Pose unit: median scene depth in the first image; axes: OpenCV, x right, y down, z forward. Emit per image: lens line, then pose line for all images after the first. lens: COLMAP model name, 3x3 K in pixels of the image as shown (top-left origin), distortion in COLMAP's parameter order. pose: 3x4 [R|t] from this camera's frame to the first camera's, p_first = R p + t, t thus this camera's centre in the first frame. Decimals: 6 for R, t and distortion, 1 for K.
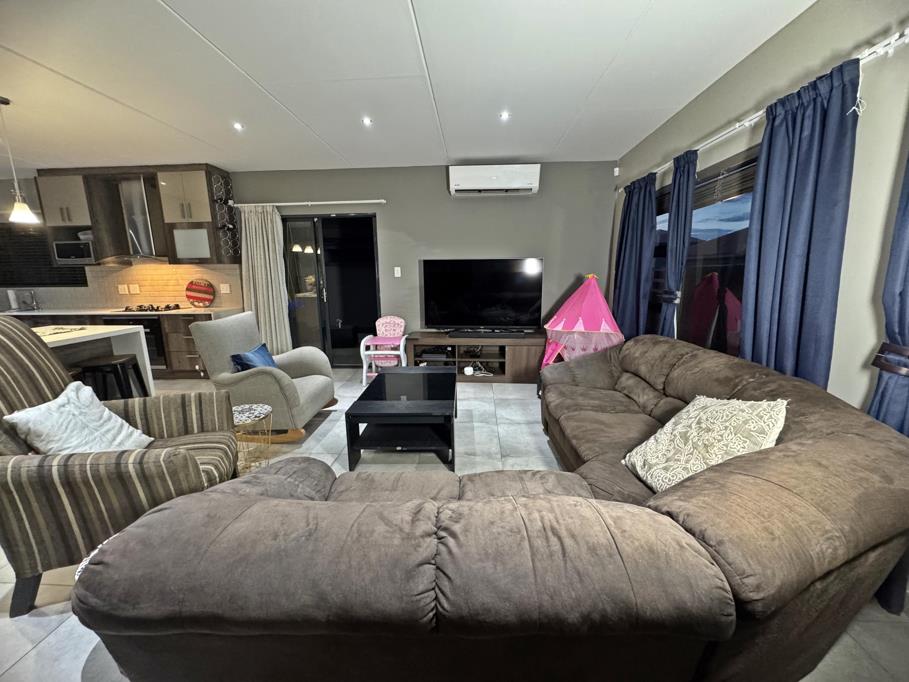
lens RADIAL K [[364.3, 0, 454.4], [0, 364.3, 338.0], [0, 0, 1]] dist [-0.000059, 0.000187]
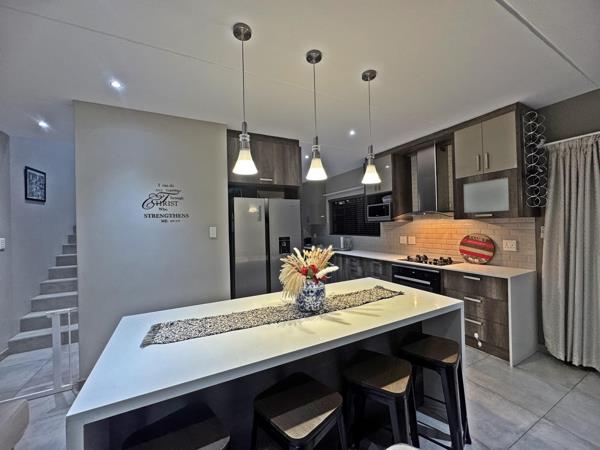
lens RADIAL K [[240.4, 0, 298.9], [0, 240.4, 226.9], [0, 0, 1]] dist [-0.000059, 0.000187]
pose [[0.514660, 0.005451, -0.857377, -0.427352], [-0.135901, 0.987857, -0.075297, -0.074009], [0.846555, 0.155271, 0.509152, 0.304571]]
